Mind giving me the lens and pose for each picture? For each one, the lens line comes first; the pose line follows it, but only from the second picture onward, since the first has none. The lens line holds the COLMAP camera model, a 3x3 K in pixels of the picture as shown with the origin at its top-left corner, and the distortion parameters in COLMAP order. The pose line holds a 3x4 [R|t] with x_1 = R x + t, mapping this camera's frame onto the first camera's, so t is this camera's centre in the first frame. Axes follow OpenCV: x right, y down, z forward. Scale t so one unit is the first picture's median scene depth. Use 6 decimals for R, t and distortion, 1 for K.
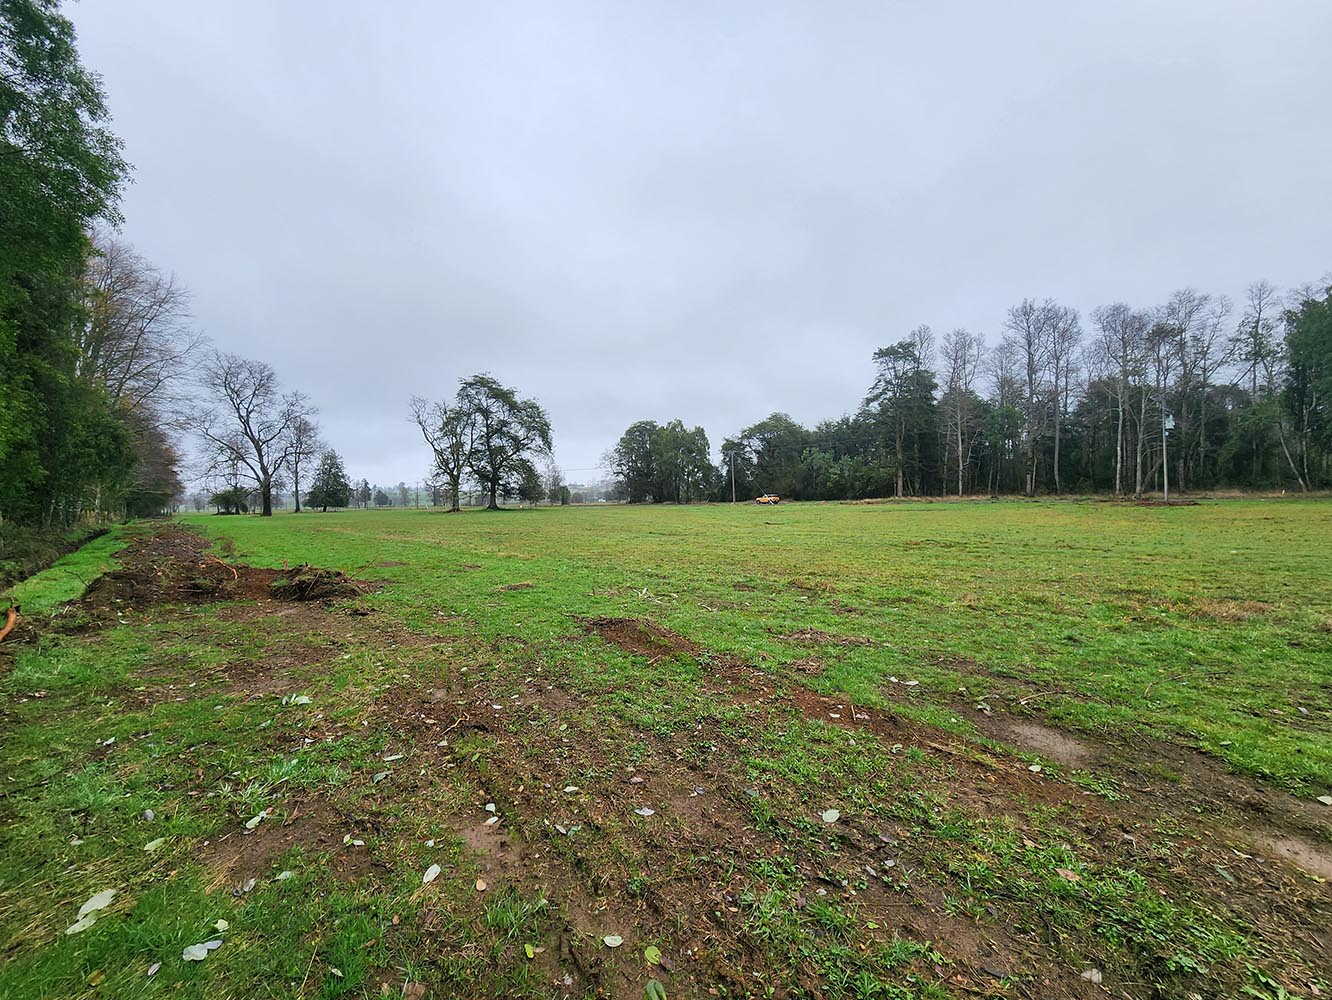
lens RADIAL K [[543.5, 0, 659.5], [0, 543.5, 494.5], [0, 0, 1]] dist [-0.001802, -0.000201]
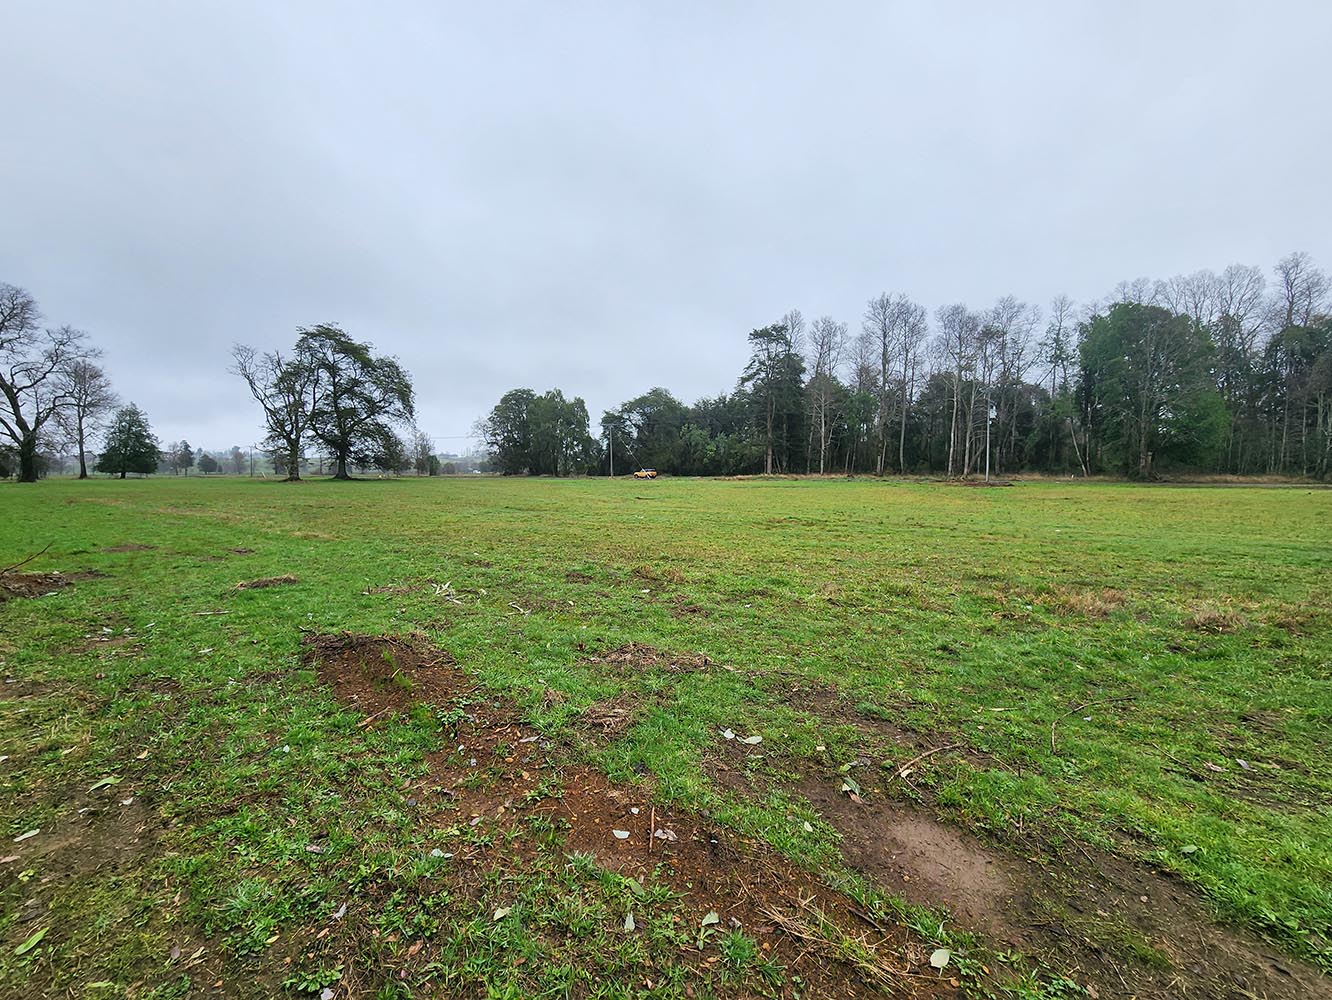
lens RADIAL K [[543.5, 0, 659.5], [0, 543.5, 494.5], [0, 0, 1]] dist [-0.001802, -0.000201]
pose [[0.976443, 0.011646, 0.215462, 0.011980], [-0.021968, 0.998719, 0.045574, 0.000737], [-0.214656, -0.049234, 0.975448, 0.022601]]
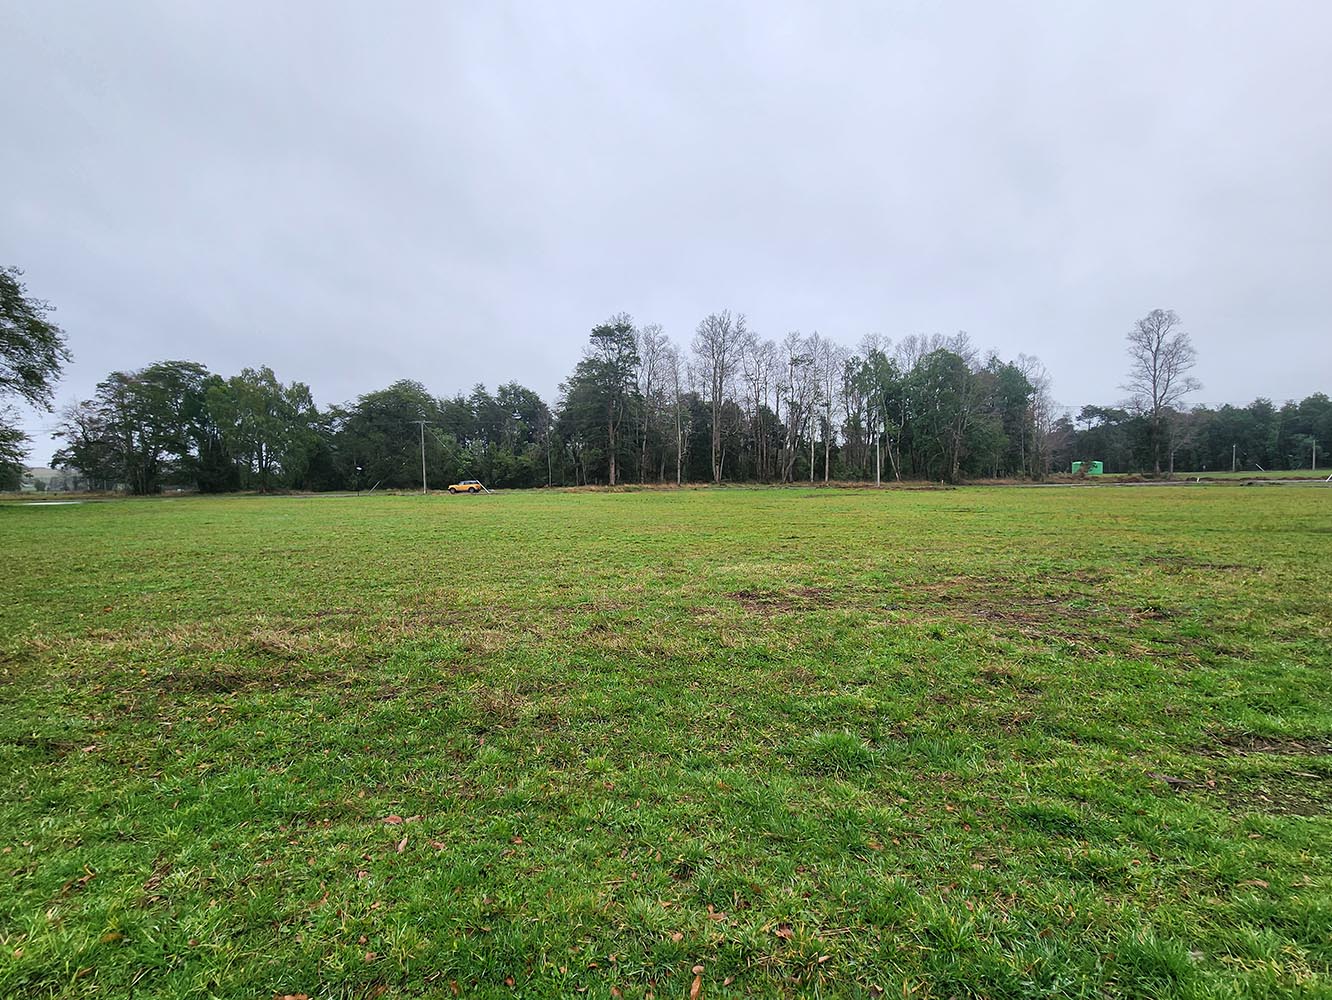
lens RADIAL K [[543.5, 0, 659.5], [0, 543.5, 494.5], [0, 0, 1]] dist [-0.001802, -0.000201]
pose [[0.659606, -0.006397, 0.751585, -0.270435], [-0.006322, 0.999881, 0.014058, 0.009080], [-0.751585, -0.014024, 0.659487, 0.357338]]
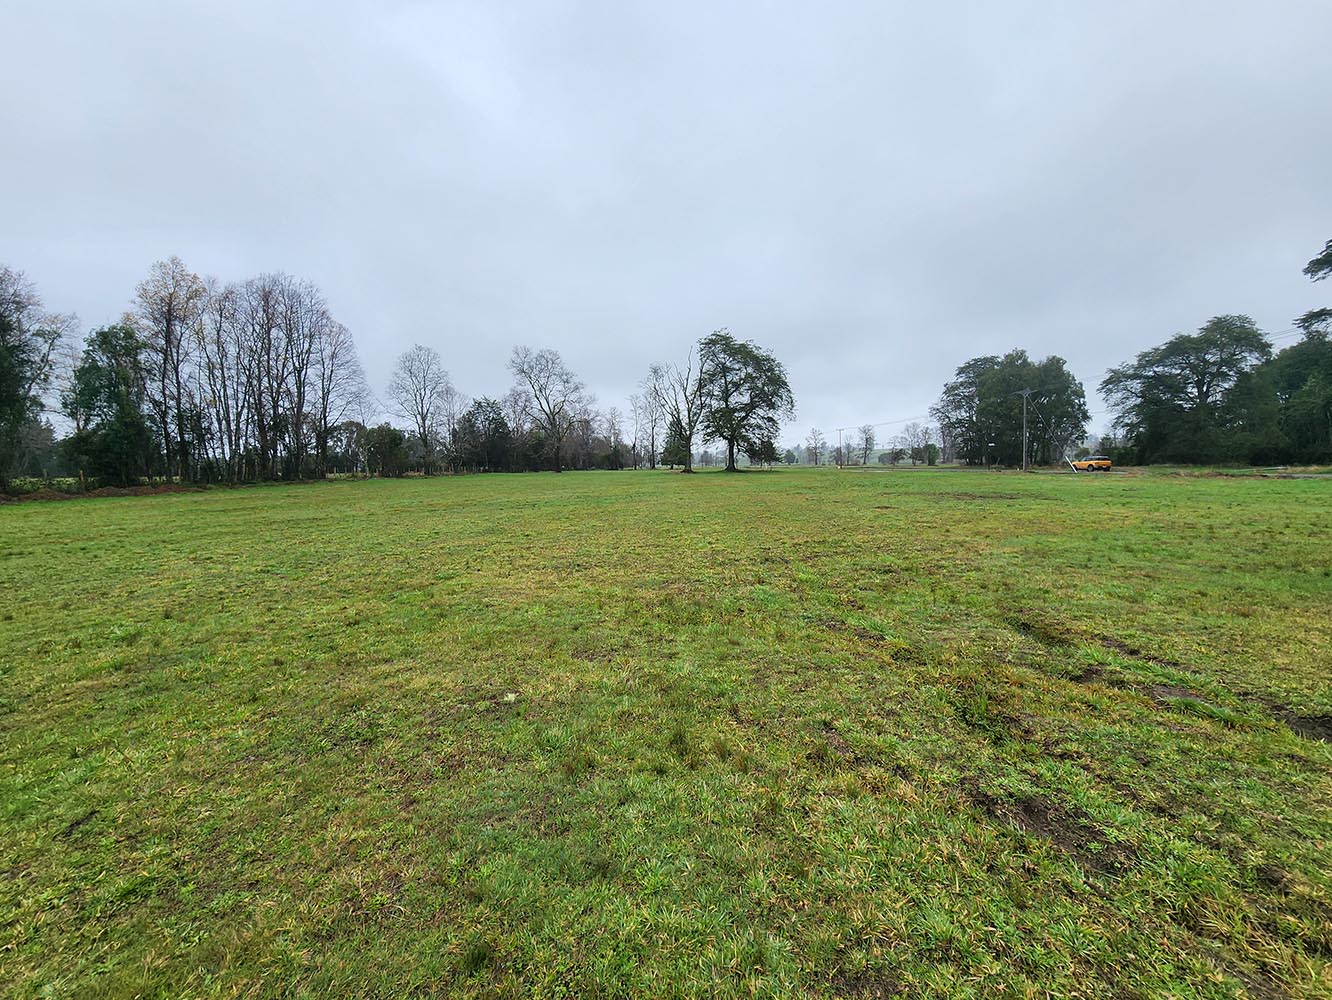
lens RADIAL K [[543.5, 0, 659.5], [0, 543.5, 494.5], [0, 0, 1]] dist [-0.001802, -0.000201]
pose [[0.727046, 0.050843, -0.684704, 0.350527], [0.001993, 0.997094, 0.076156, -0.005785], [0.686586, -0.056734, 0.724832, 0.267209]]
